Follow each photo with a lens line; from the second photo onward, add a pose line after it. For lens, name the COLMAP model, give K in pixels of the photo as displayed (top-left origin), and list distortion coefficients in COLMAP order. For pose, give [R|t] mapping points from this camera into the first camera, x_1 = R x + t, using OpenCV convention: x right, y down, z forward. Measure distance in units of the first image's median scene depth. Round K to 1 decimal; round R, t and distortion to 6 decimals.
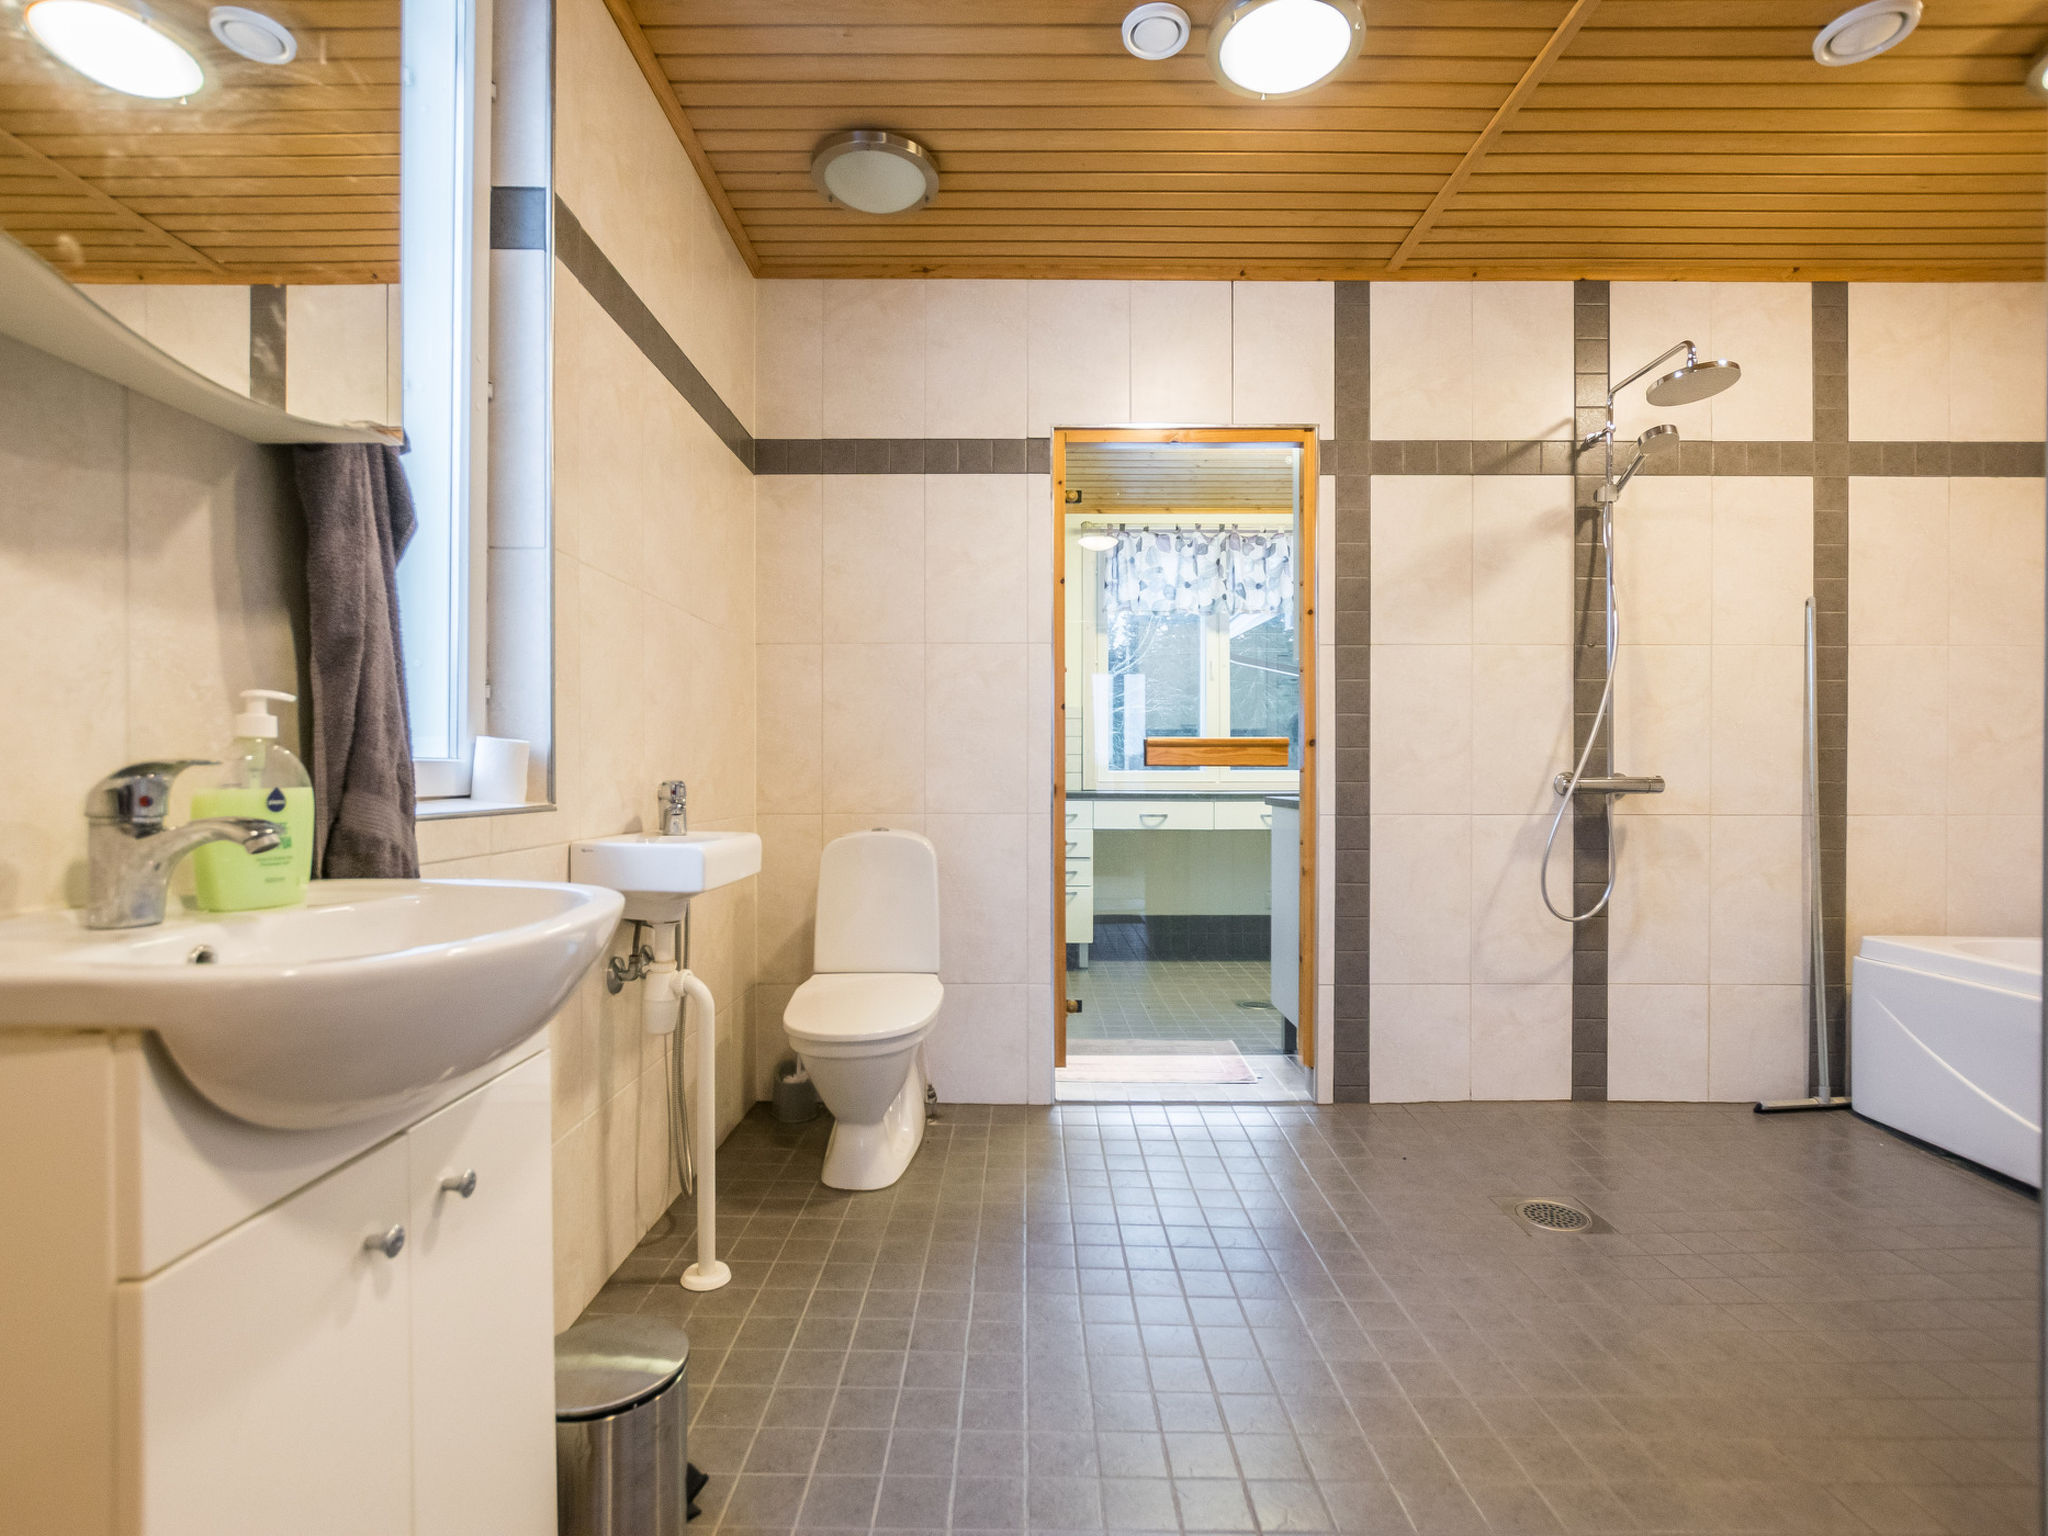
lens RADIAL K [[1018.2, 0, 1023.7], [0, 1018.2, 774.6], [0, 0, 1]] dist [-0.010157, 0.002014]
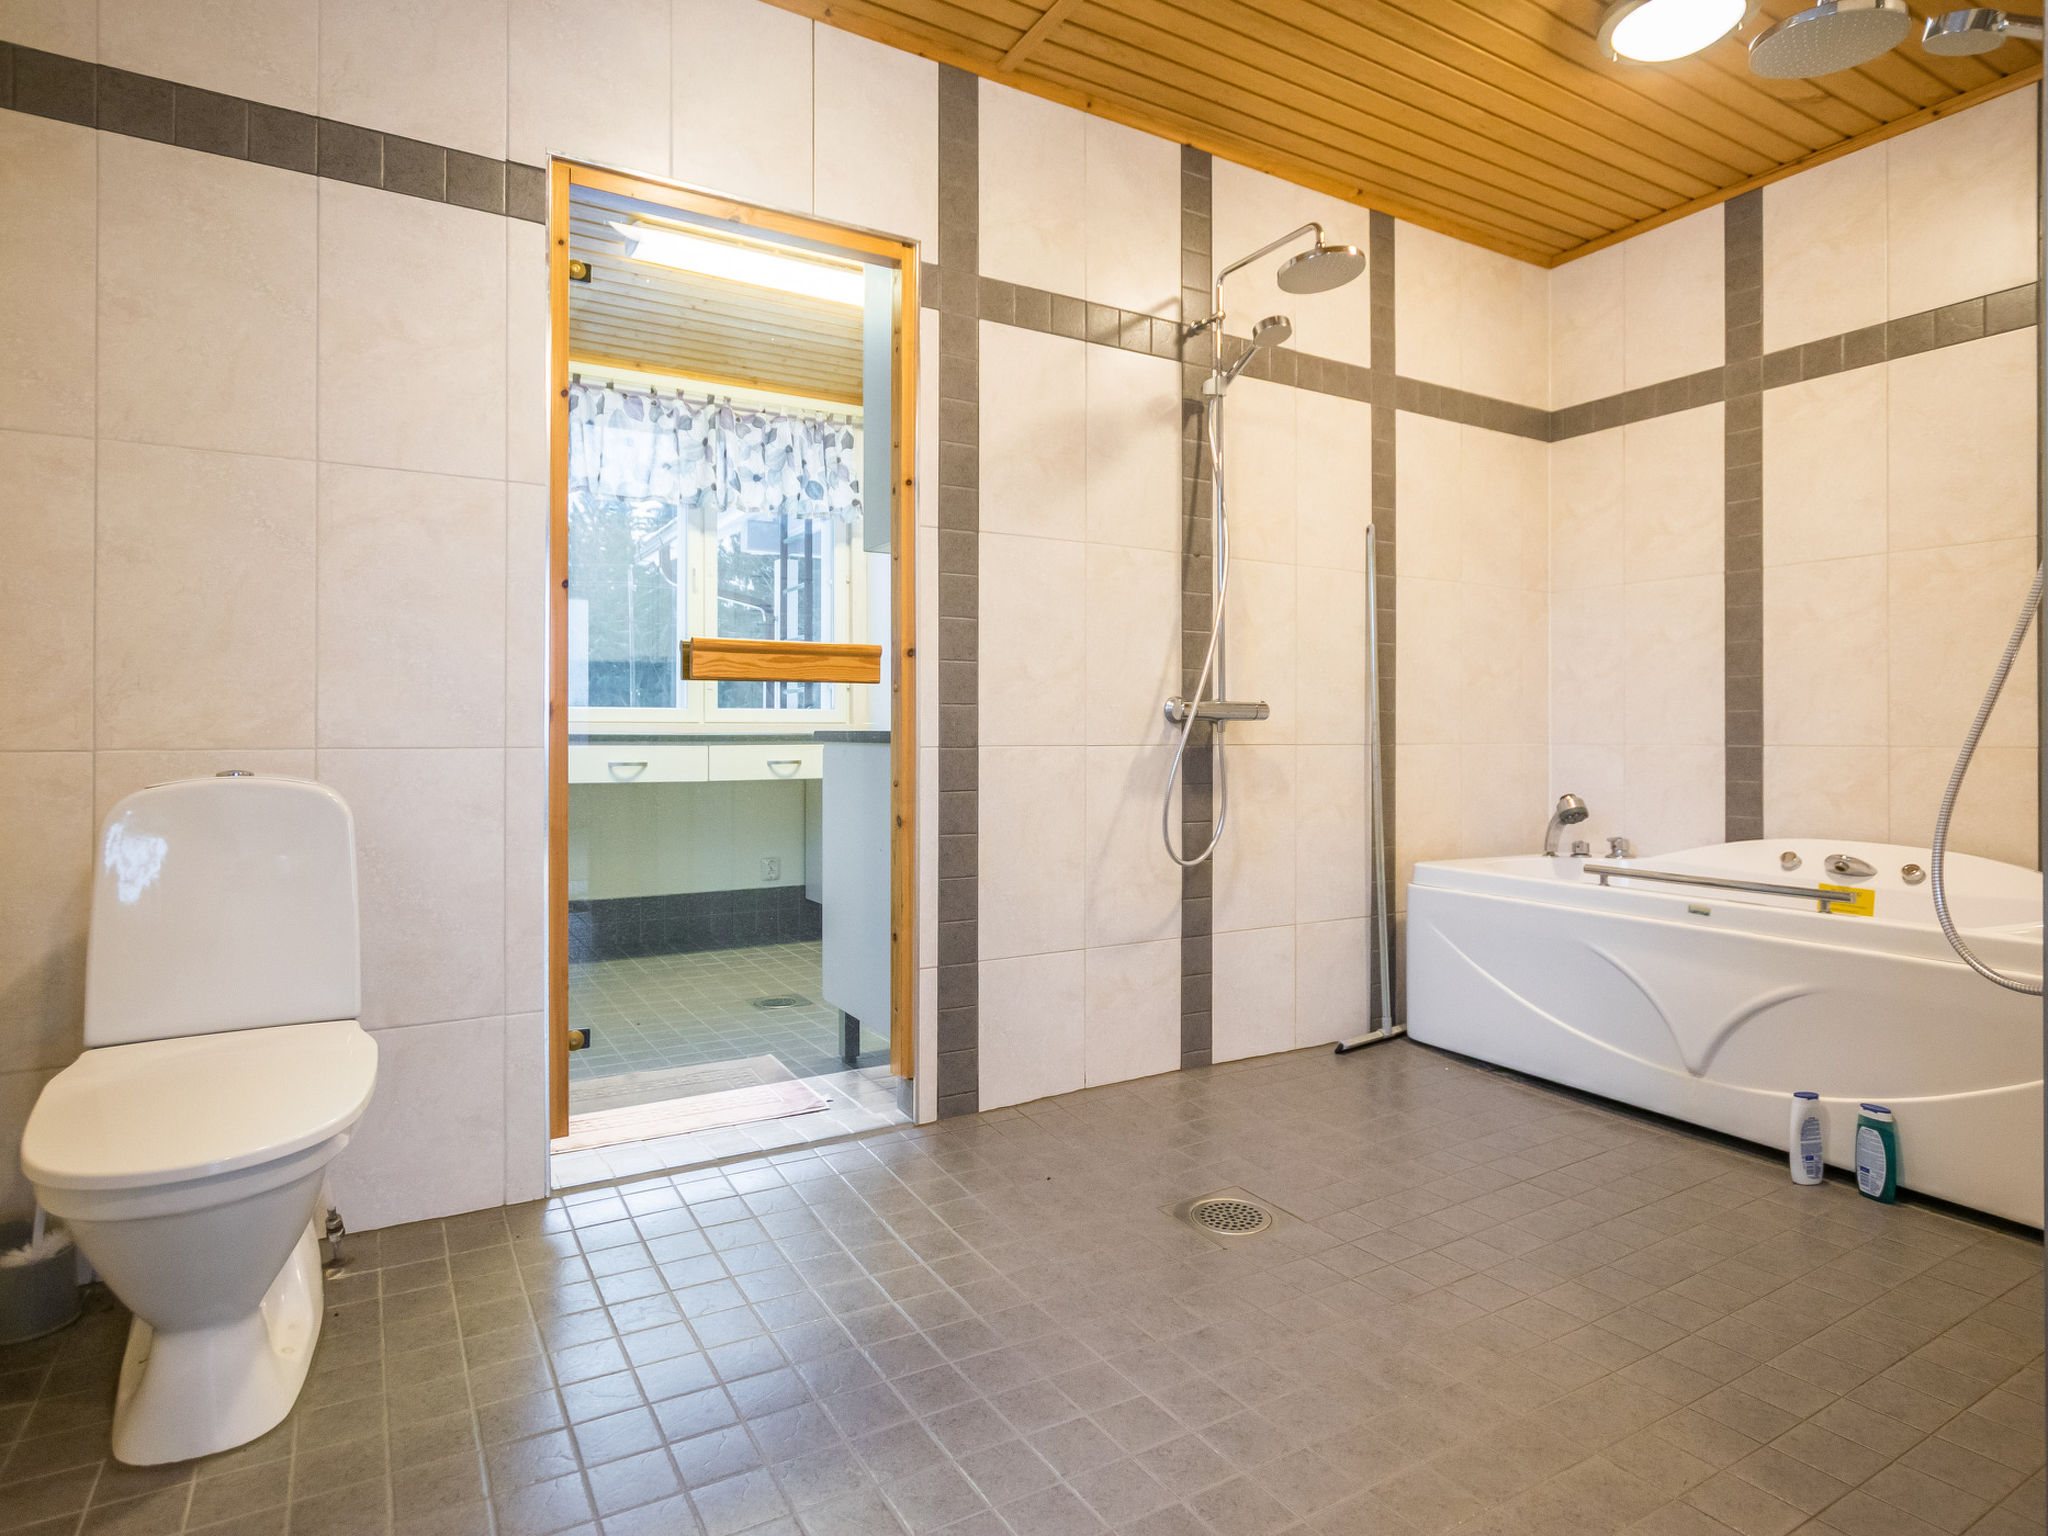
lens RADIAL K [[1097.0, 0, 984.5], [0, 1097.0, 732.5], [0, 0, 1]] dist [-0.007706, 0.002573]
pose [[0.857350, 0.003877, 0.514719, -0.095947], [0.000019, 0.999971, -0.007564, 0.035592], [-0.514734, 0.006495, 0.857326, 0.269154]]
